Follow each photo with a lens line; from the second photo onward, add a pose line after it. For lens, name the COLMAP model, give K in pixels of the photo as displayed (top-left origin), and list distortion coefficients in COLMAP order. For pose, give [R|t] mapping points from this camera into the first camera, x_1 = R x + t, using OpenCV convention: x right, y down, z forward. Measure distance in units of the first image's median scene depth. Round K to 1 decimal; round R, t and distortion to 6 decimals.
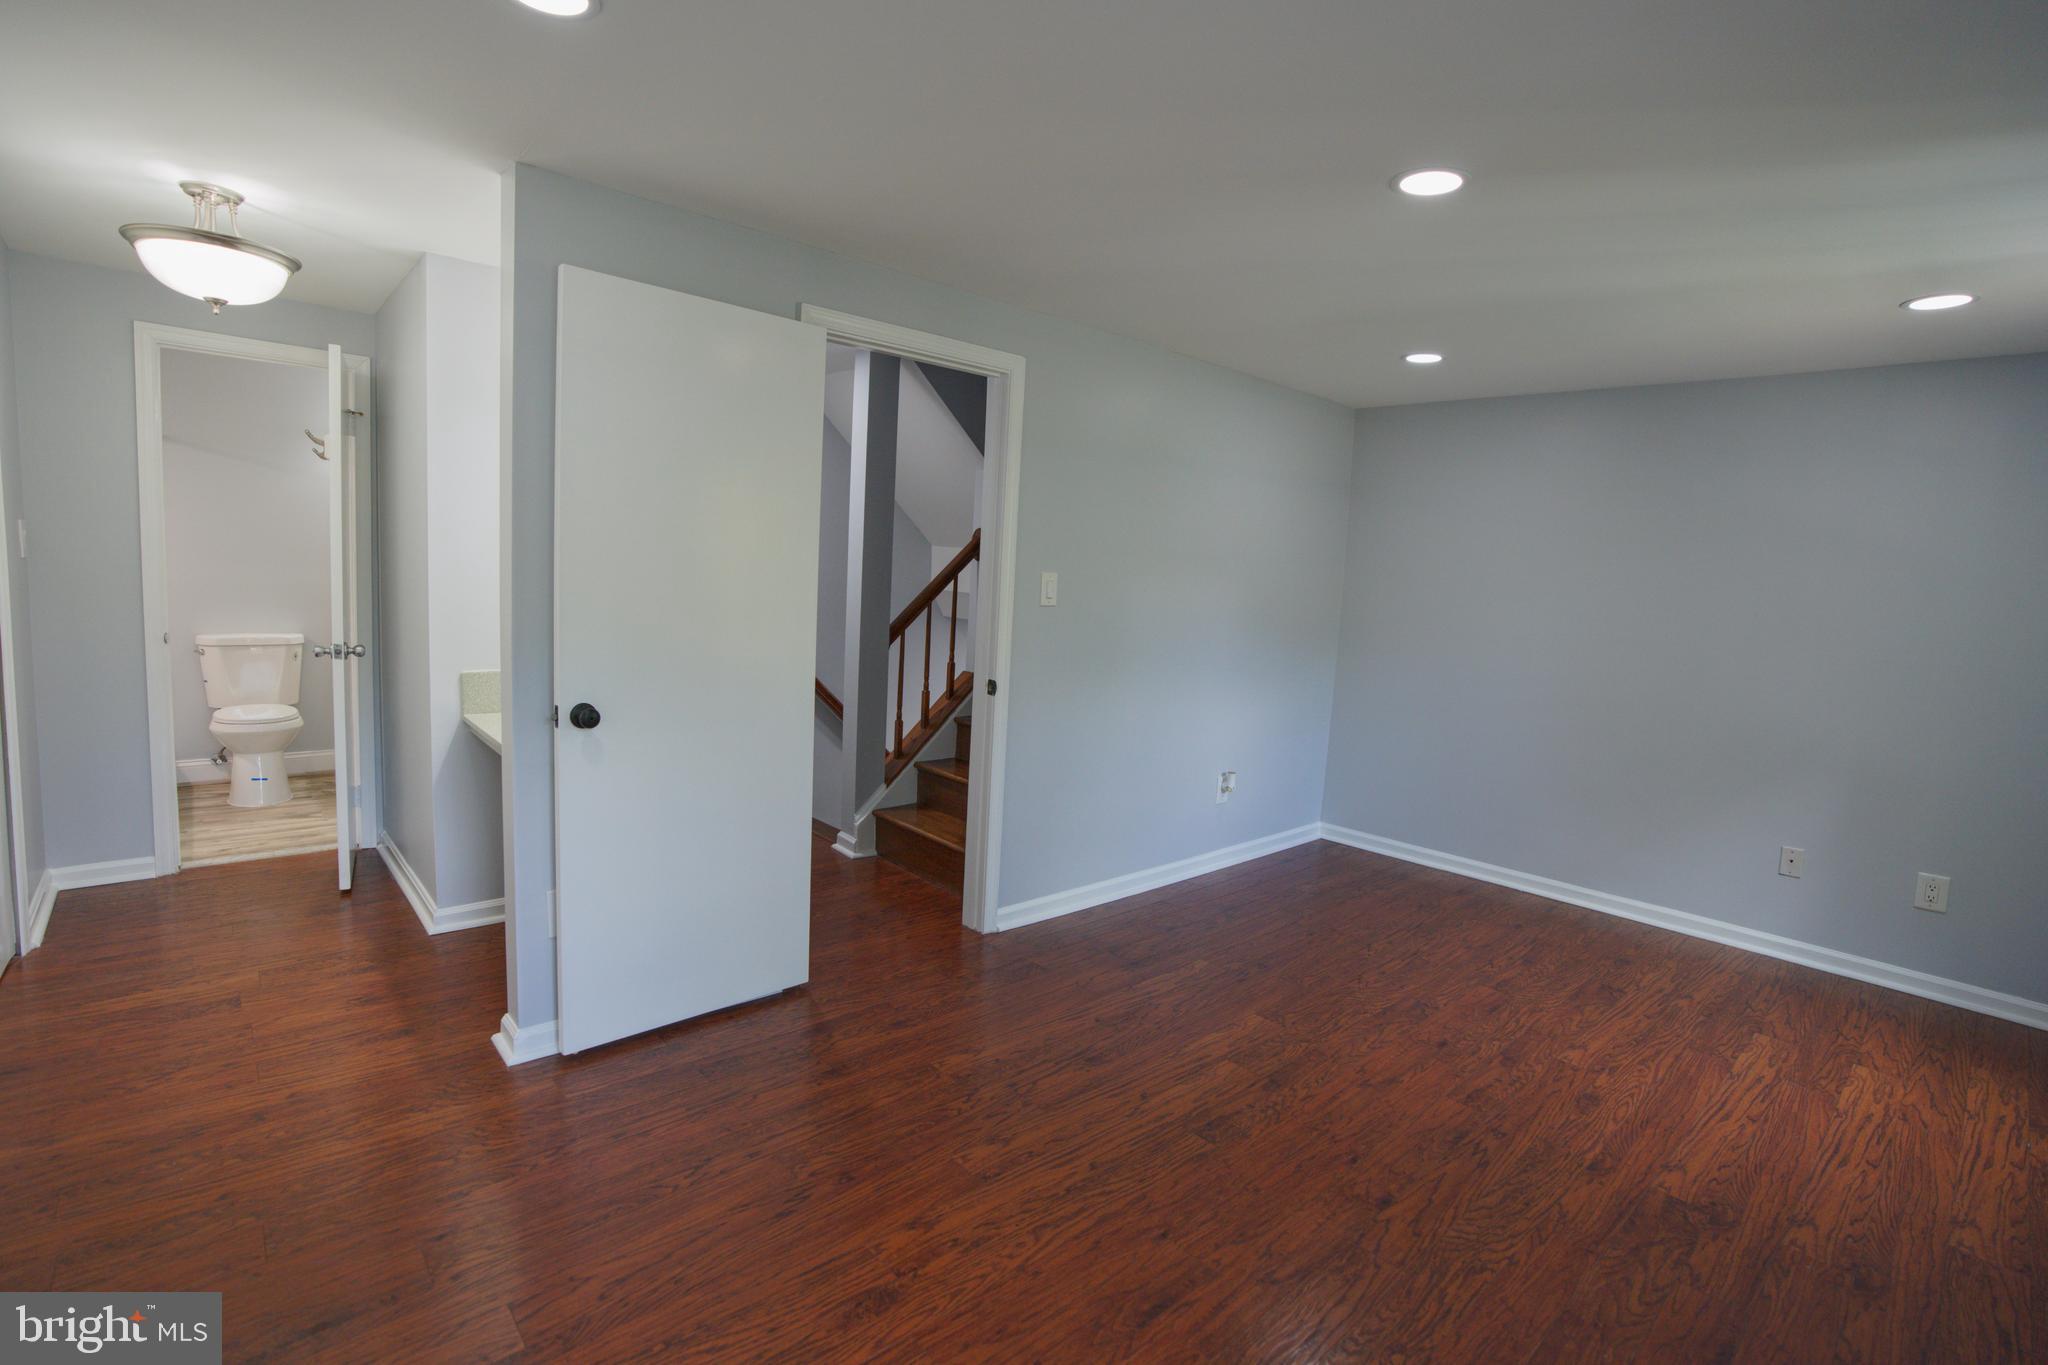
lens RADIAL K [[943.0, 0, 1030.1], [0, 943.0, 673.9], [0, 0, 1]] dist [-0.075084, 0.029783]
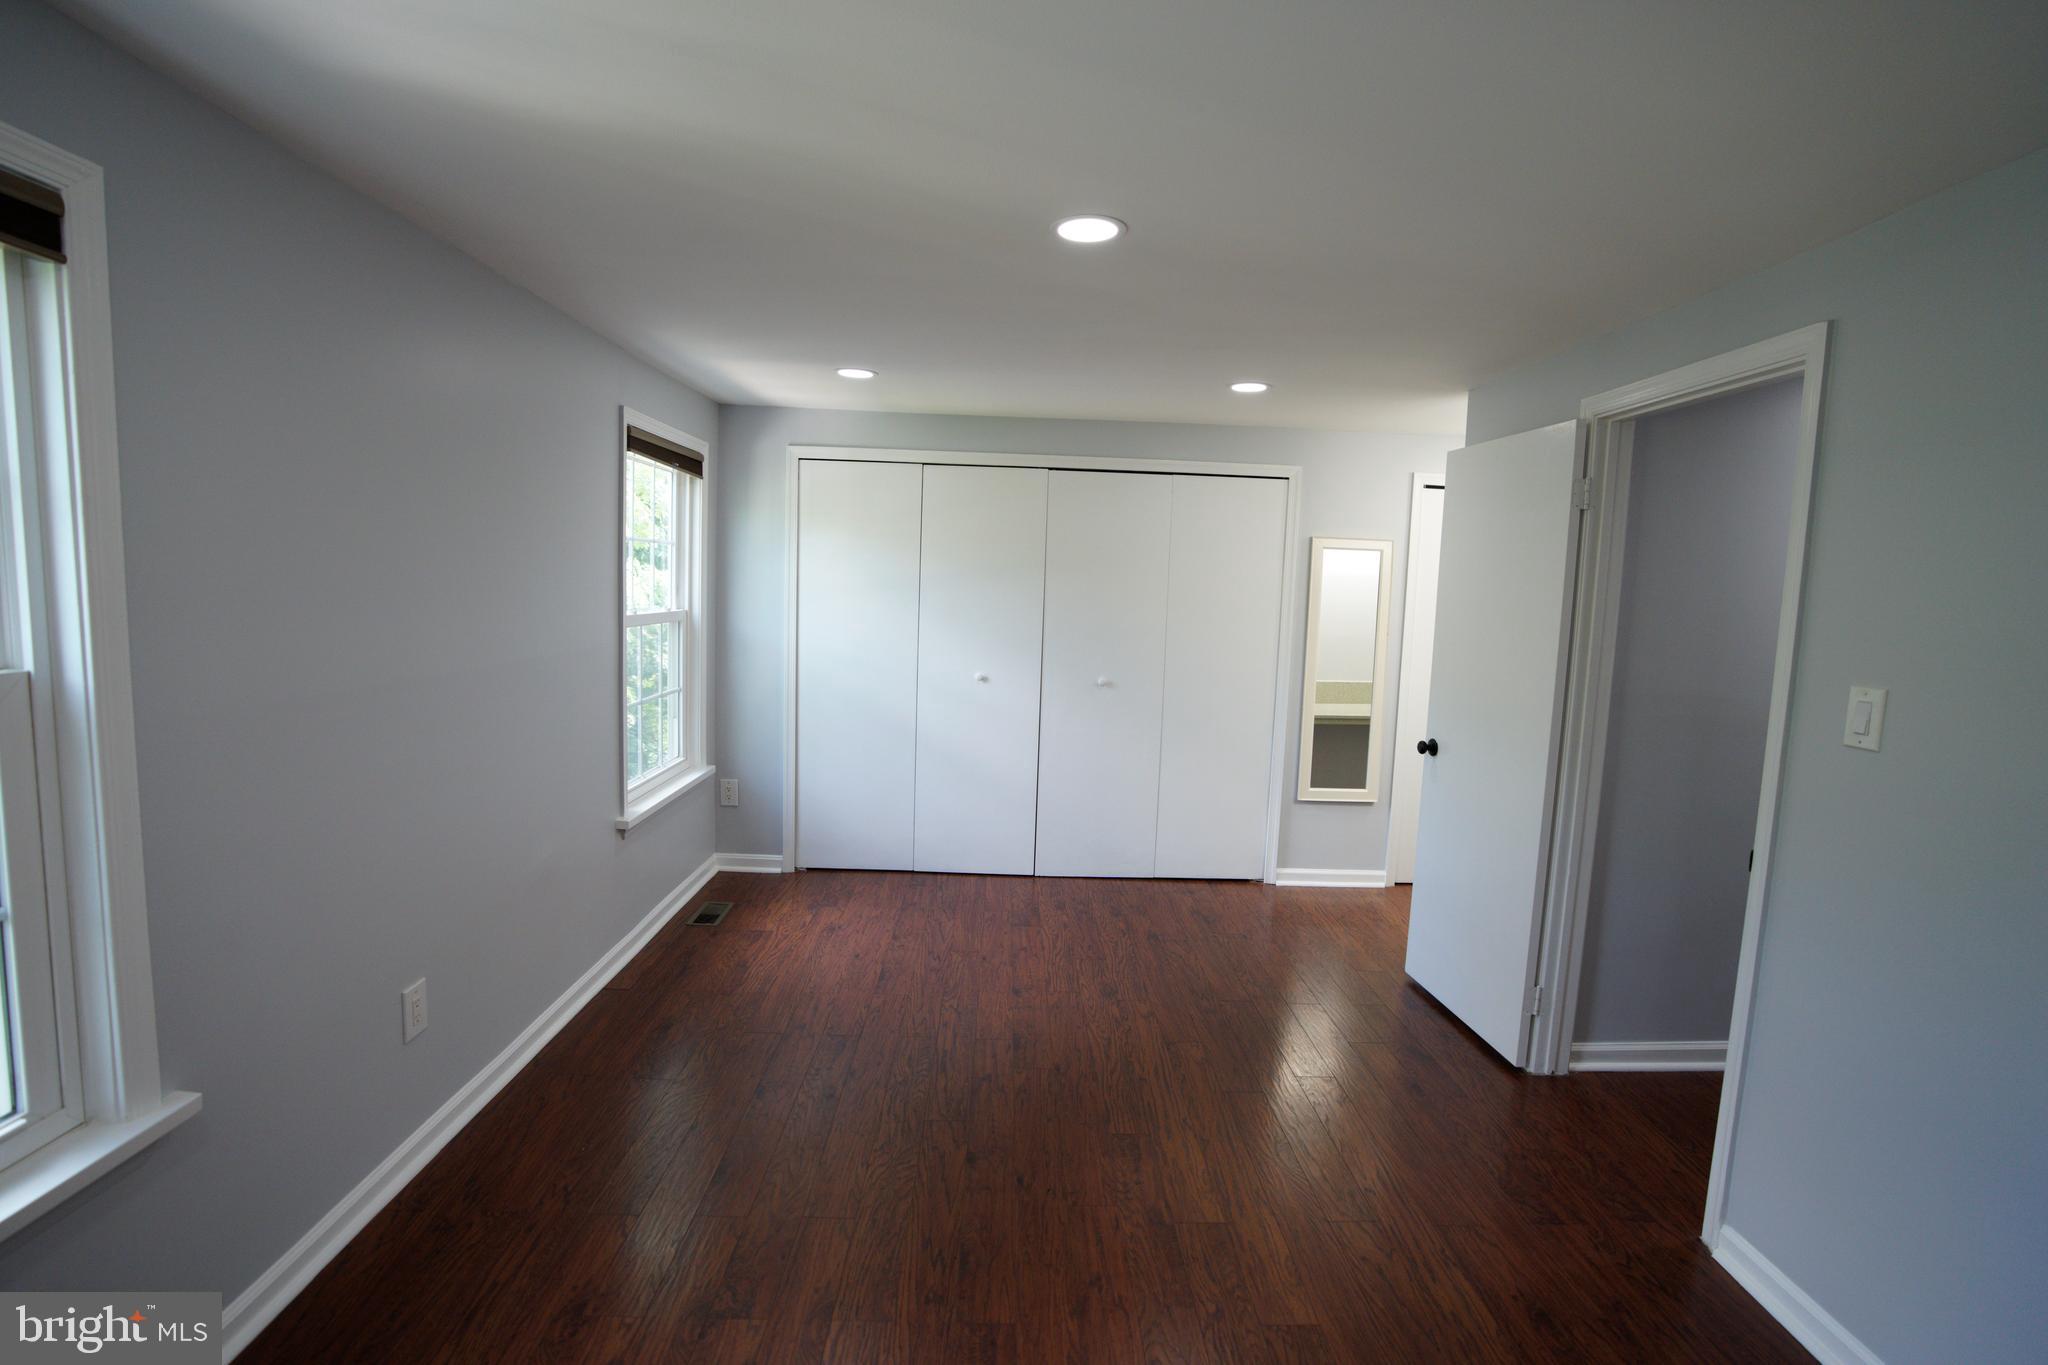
lens RADIAL K [[943.0, 0, 1030.1], [0, 943.0, 673.9], [0, 0, 1]] dist [-0.075084, 0.029783]
pose [[-0.649358, -0.003441, -0.760475, 0.977359], [-0.153000, 0.980134, 0.126209, -0.145335], [0.744933, 0.198308, -0.636984, 1.333046]]
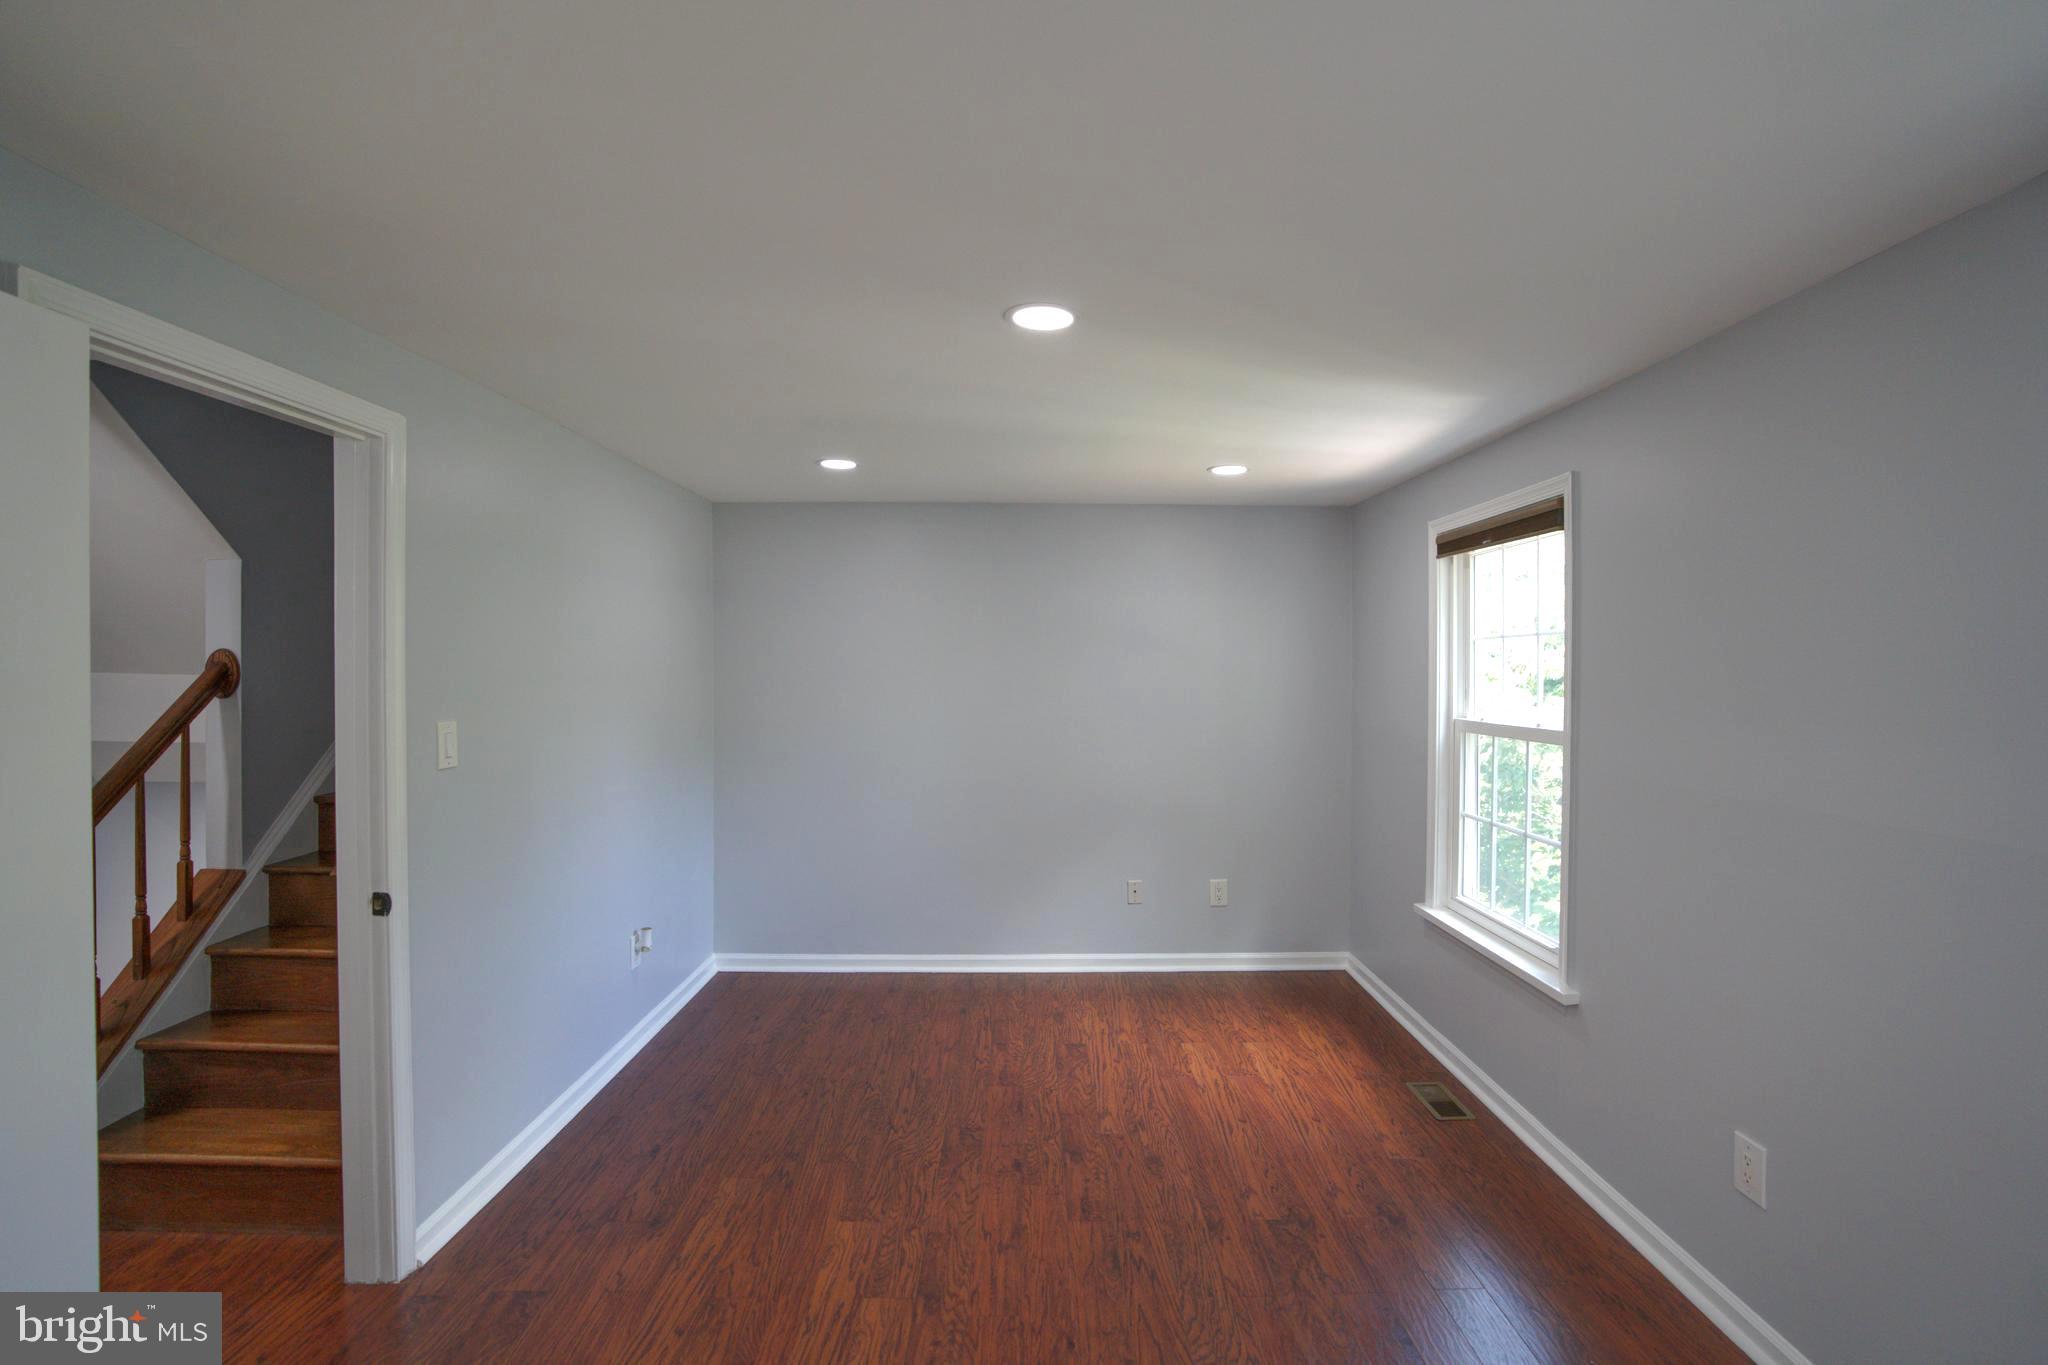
lens RADIAL K [[941.1, 0, 1030.7], [0, 941.1, 674.6], [0, 0, 1]] dist [-0.070440, 0.026454]
pose [[0.665781, -0.058720, 0.743833, -0.270990], [0.114771, 0.993094, -0.024330, -0.103412], [-0.737268, 0.101569, 0.667922, 0.296611]]
